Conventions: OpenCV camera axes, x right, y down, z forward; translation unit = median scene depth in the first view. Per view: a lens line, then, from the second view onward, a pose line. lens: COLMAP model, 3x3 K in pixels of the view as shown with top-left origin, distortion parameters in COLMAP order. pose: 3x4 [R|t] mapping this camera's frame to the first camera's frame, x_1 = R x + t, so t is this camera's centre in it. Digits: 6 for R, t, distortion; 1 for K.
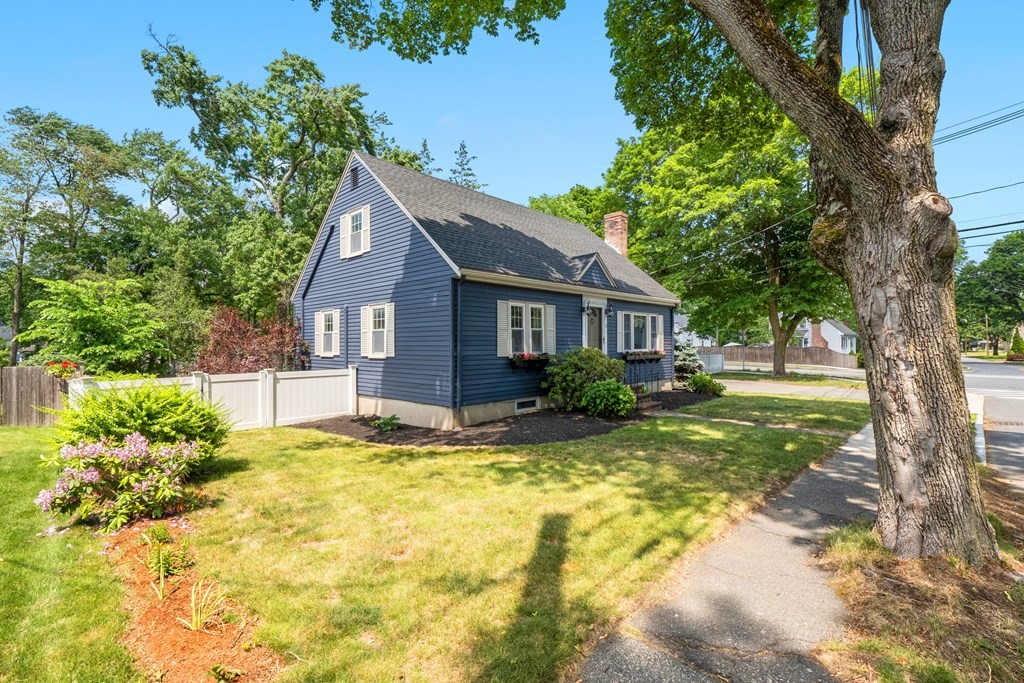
lens RADIAL K [[468.7, 0, 516.4], [0, 468.7, 335.6], [0, 0, 1]] dist [0.006146, -0.000575]
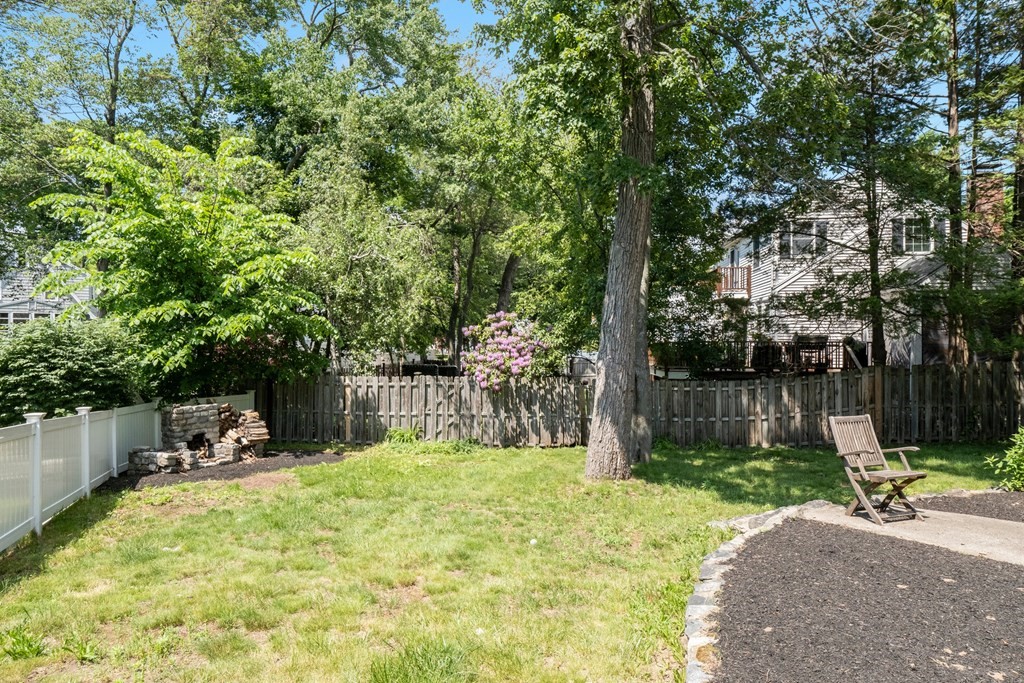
lens RADIAL K [[642.9, 0, 515.0], [0, 642.9, 340.6], [0, 0, 1]] dist [0.003897, 0.000251]
pose [[0.920785, 0.001973, -0.390066, -0.463962], [0.004702, 0.999858, 0.016155, 0.053277], [0.390042, -0.016710, 0.920645, 0.694237]]
